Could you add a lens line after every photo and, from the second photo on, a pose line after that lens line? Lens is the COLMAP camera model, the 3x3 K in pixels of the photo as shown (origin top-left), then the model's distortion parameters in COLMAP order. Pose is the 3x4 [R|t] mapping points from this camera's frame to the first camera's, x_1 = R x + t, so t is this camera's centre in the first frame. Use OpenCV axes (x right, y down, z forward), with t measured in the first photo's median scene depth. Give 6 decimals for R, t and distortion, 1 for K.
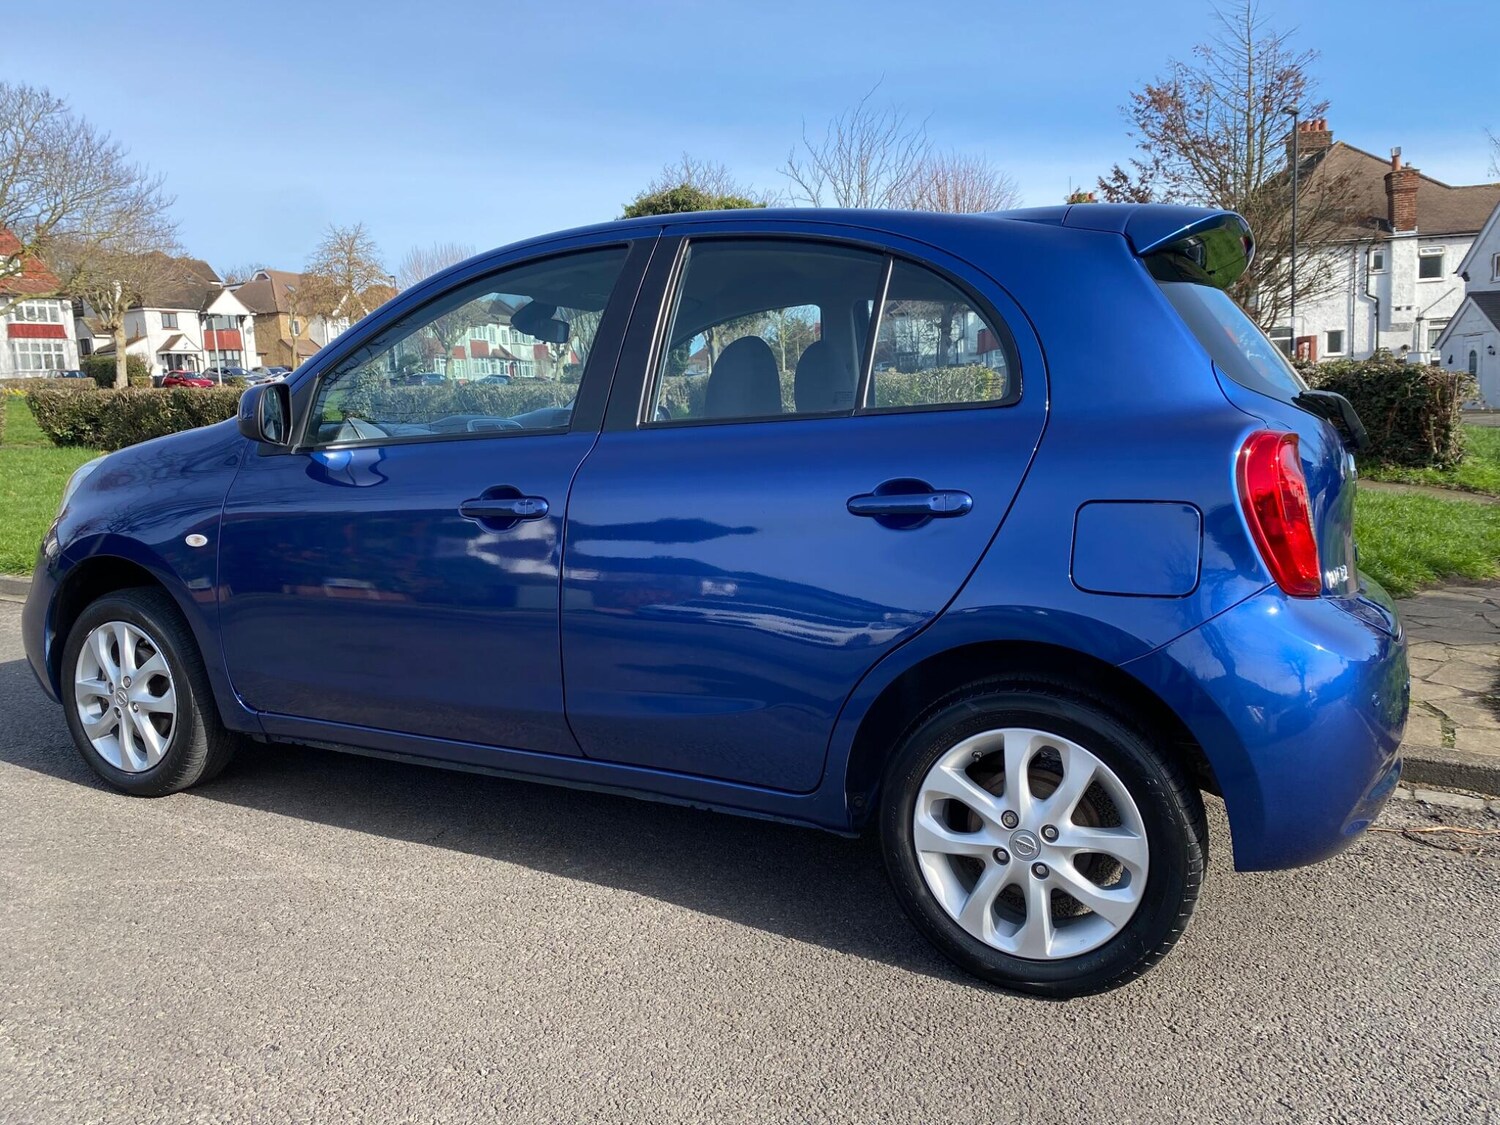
lens RADIAL K [[1142.4, 0, 754.5], [0, 1142.4, 565.0], [0, 0, 1]] dist [0.029796, -0.022832]
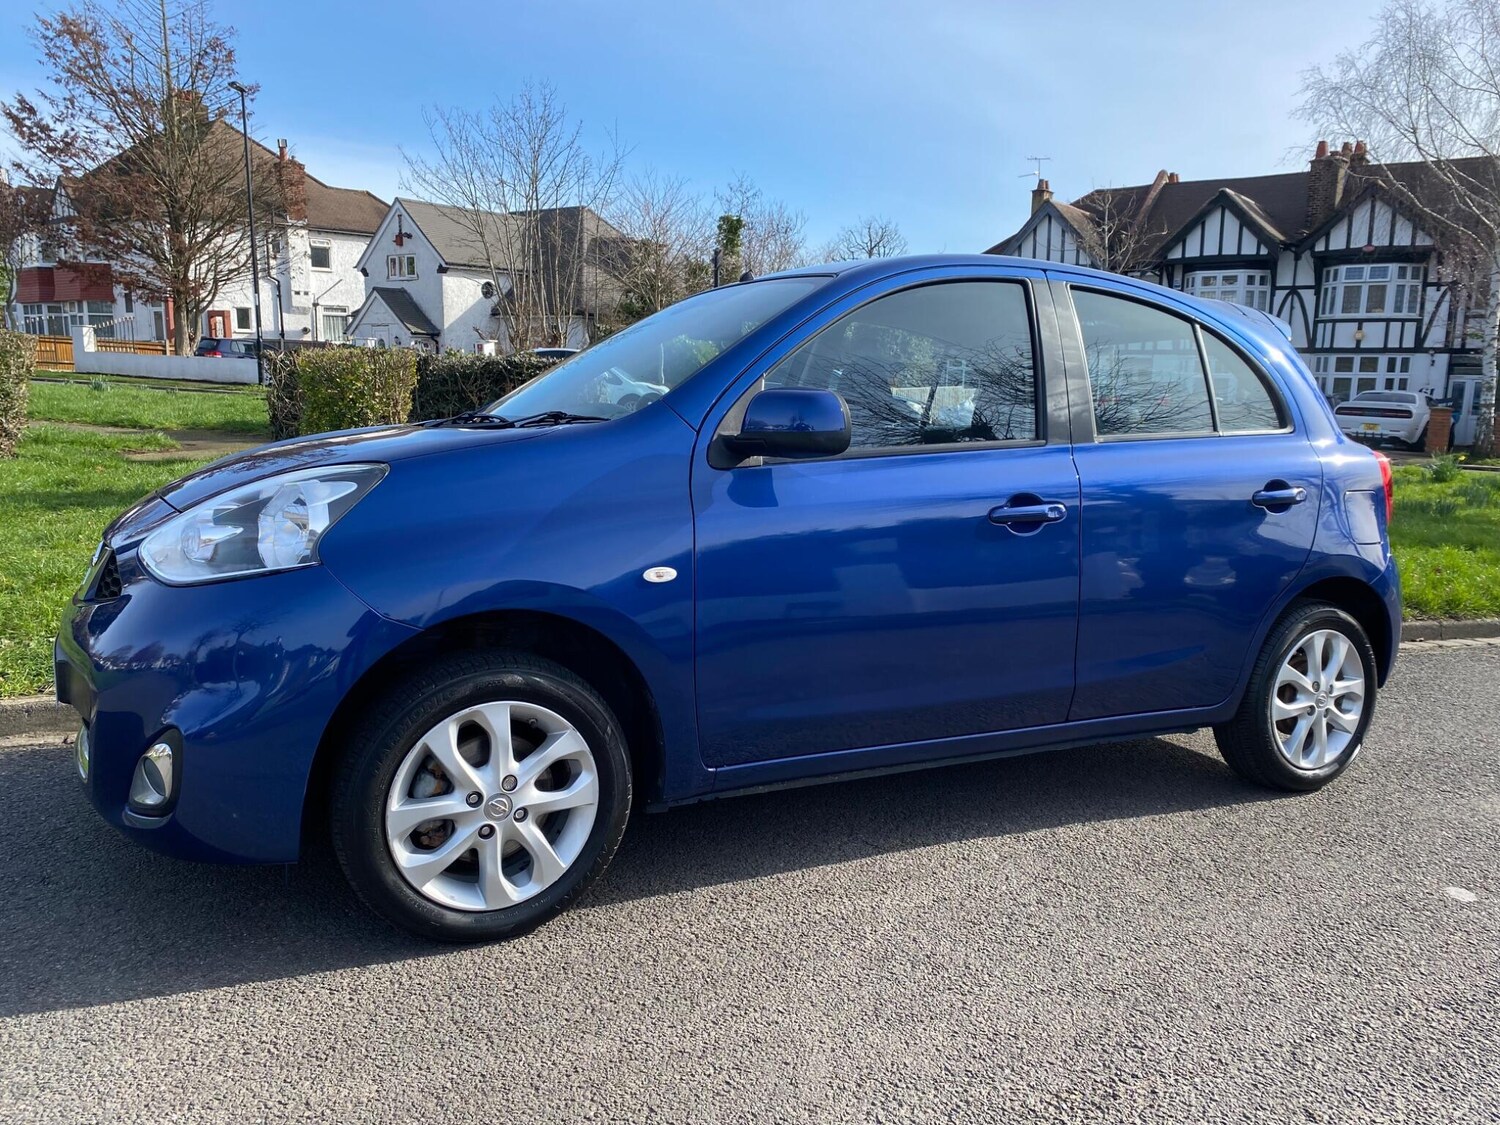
lens RADIAL K [[1142.4, 0, 754.5], [0, 1142.4, 565.0], [0, 0, 1]] dist [0.029796, -0.022832]
pose [[0.579298, -0.086605, 0.810502, -0.116205], [0.066298, 0.996051, 0.059046, -0.007497], [-0.812415, 0.019529, 0.582752, 0.051791]]
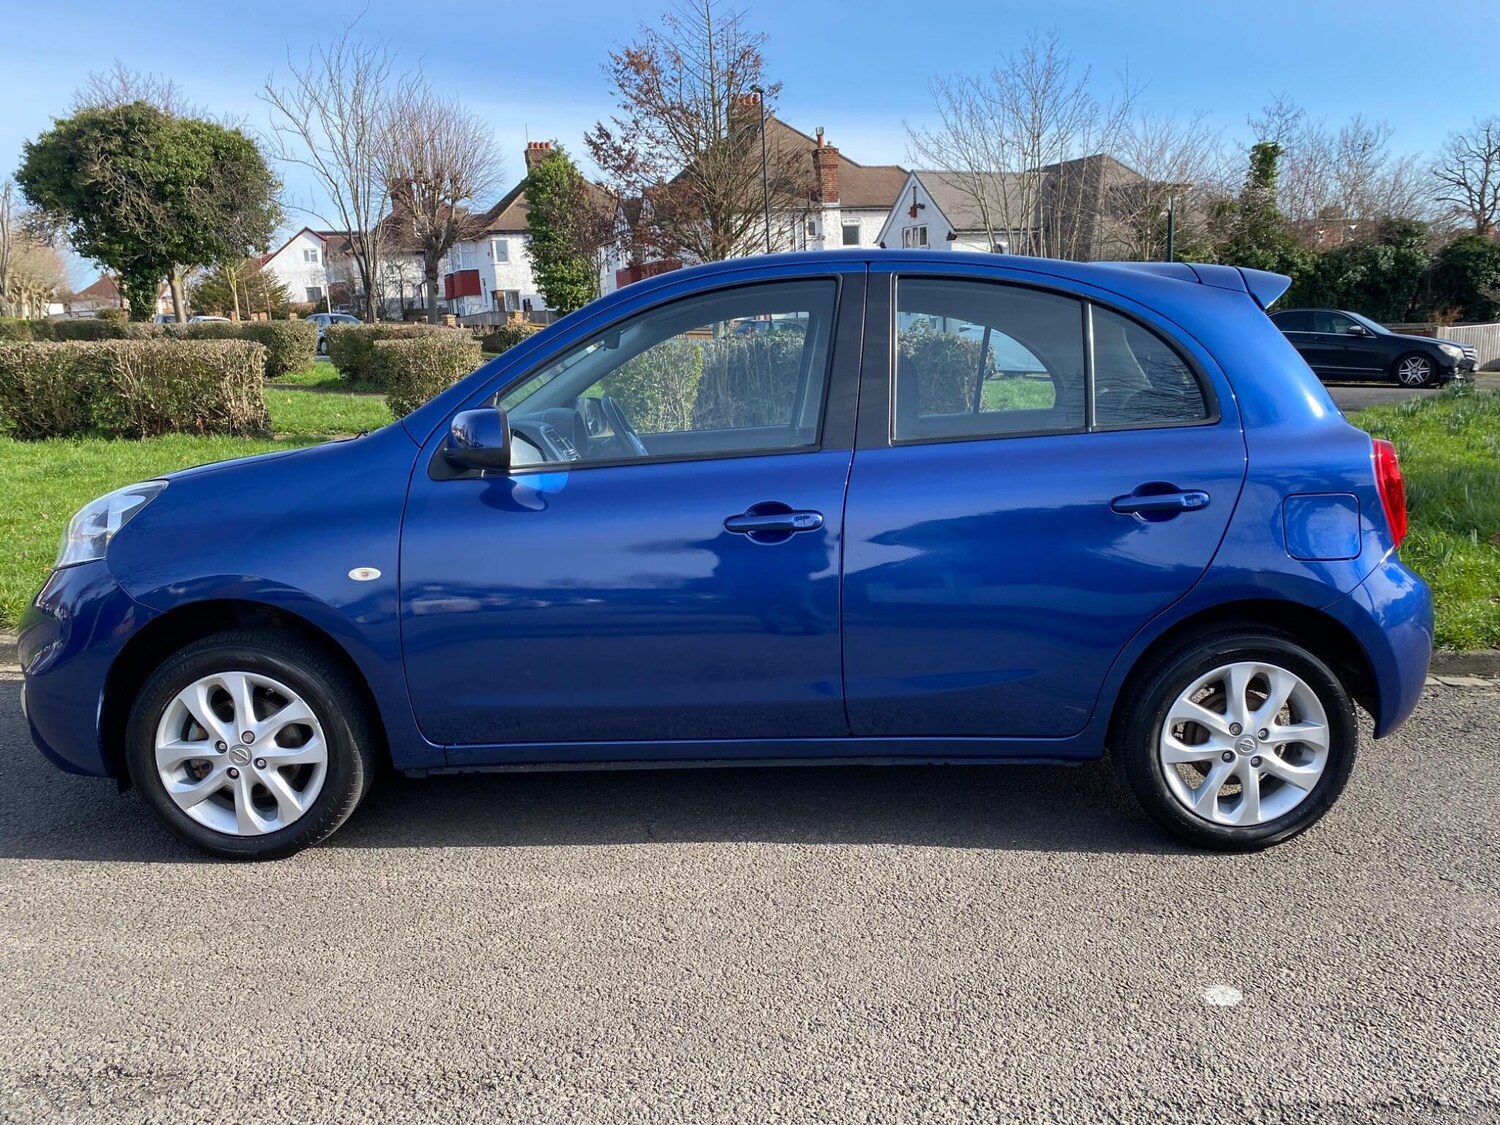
lens RADIAL K [[1142.4, 0, 754.5], [0, 1142.4, 565.0], [0, 0, 1]] dist [0.029796, -0.022832]
pose [[0.890005, -0.085238, 0.447913, -0.066122], [0.063916, 0.995994, 0.062535, -0.007079], [-0.451449, -0.027028, 0.891888, 0.003290]]
